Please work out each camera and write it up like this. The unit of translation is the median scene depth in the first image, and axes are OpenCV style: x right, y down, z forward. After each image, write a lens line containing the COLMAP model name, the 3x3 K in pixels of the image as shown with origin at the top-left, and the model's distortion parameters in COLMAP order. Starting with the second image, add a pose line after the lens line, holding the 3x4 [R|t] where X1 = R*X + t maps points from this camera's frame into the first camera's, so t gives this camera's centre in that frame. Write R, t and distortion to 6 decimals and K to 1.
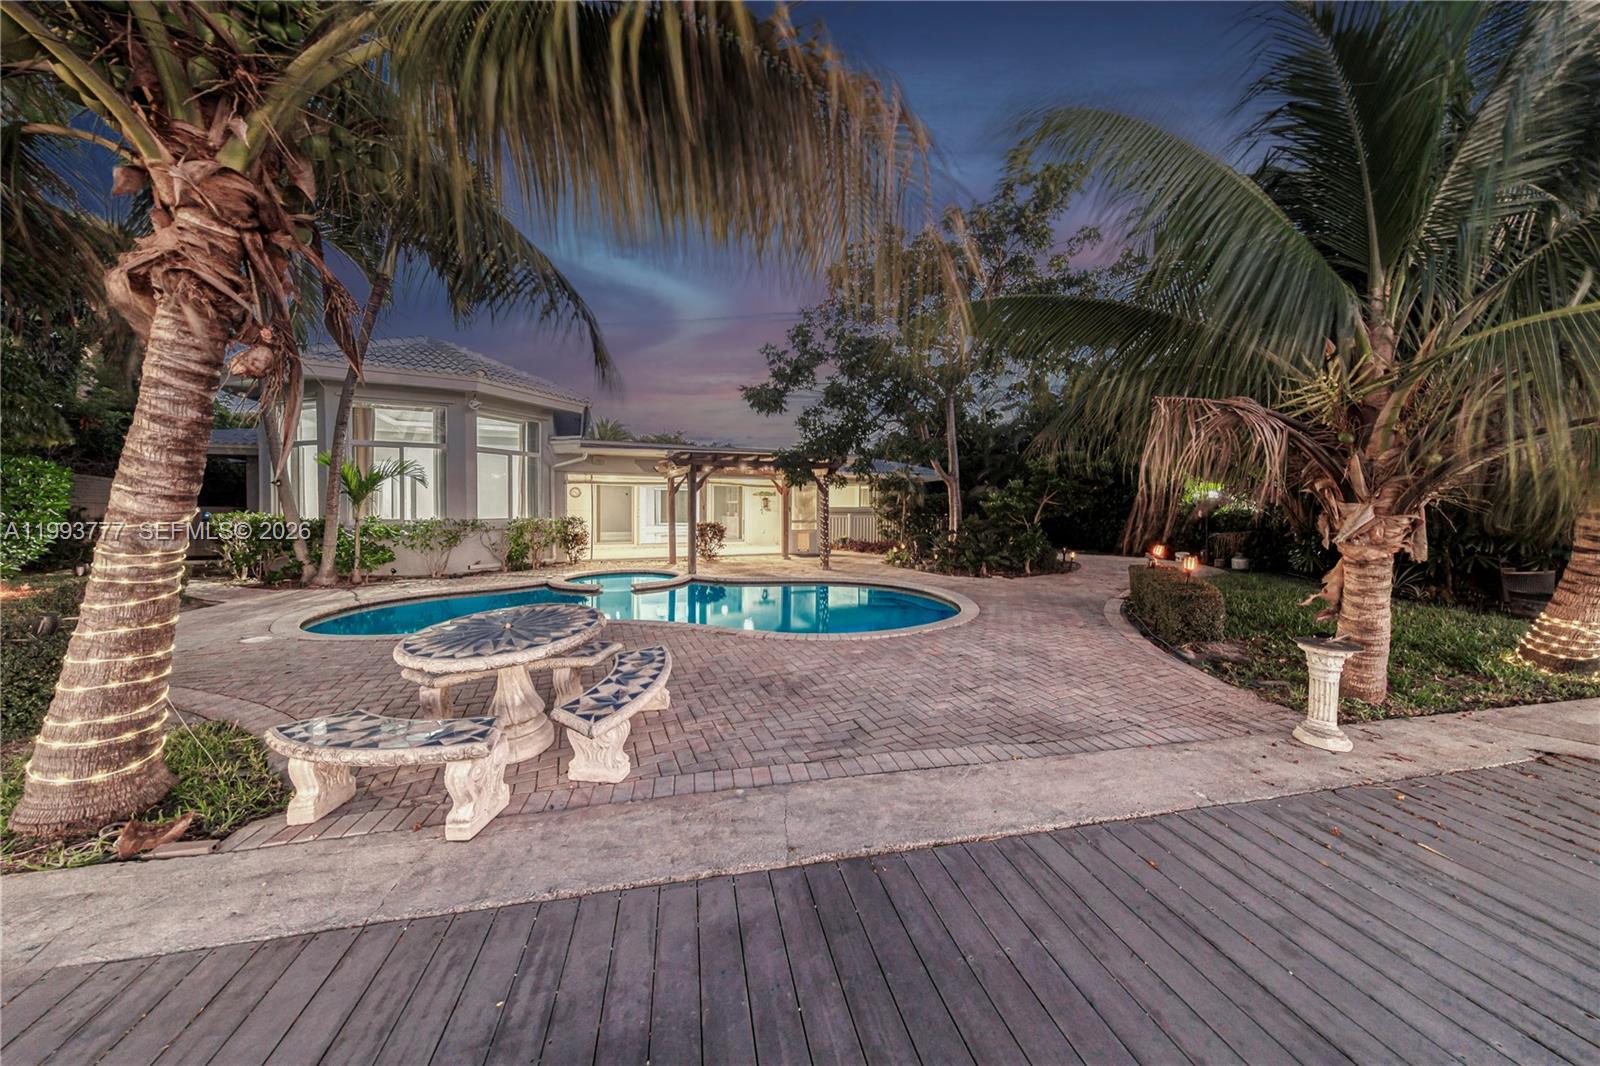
lens RADIAL K [[517.6, 0, 804.9], [0, 517.6, 512.9], [0, 0, 1]] dist [0.004943, -0.000050]
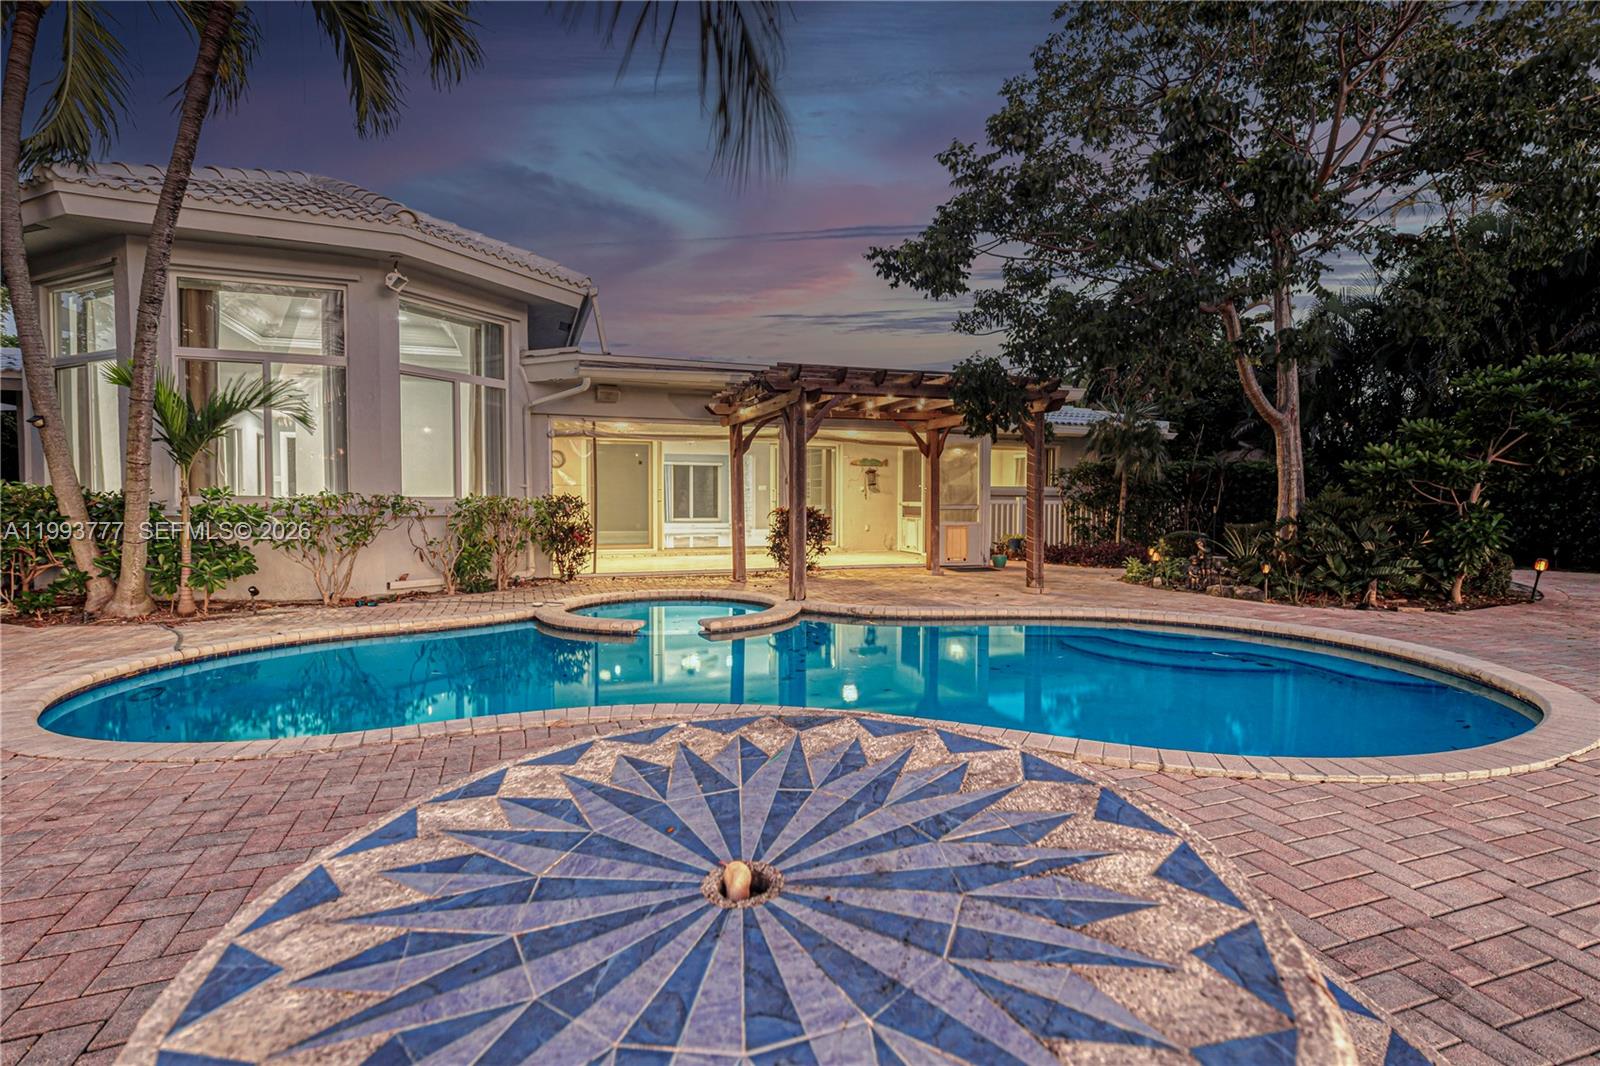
lens RADIAL K [[775.0, 0, 800.3], [0, 775.0, 523.7], [0, 0, 1]] dist [0.001589, 0.001360]
pose [[0.997562, -0.001738, -0.069768, -0.156736], [0.002919, 0.999854, 0.016836, 0.026860], [0.069728, -0.016999, 0.997421, 0.216734]]
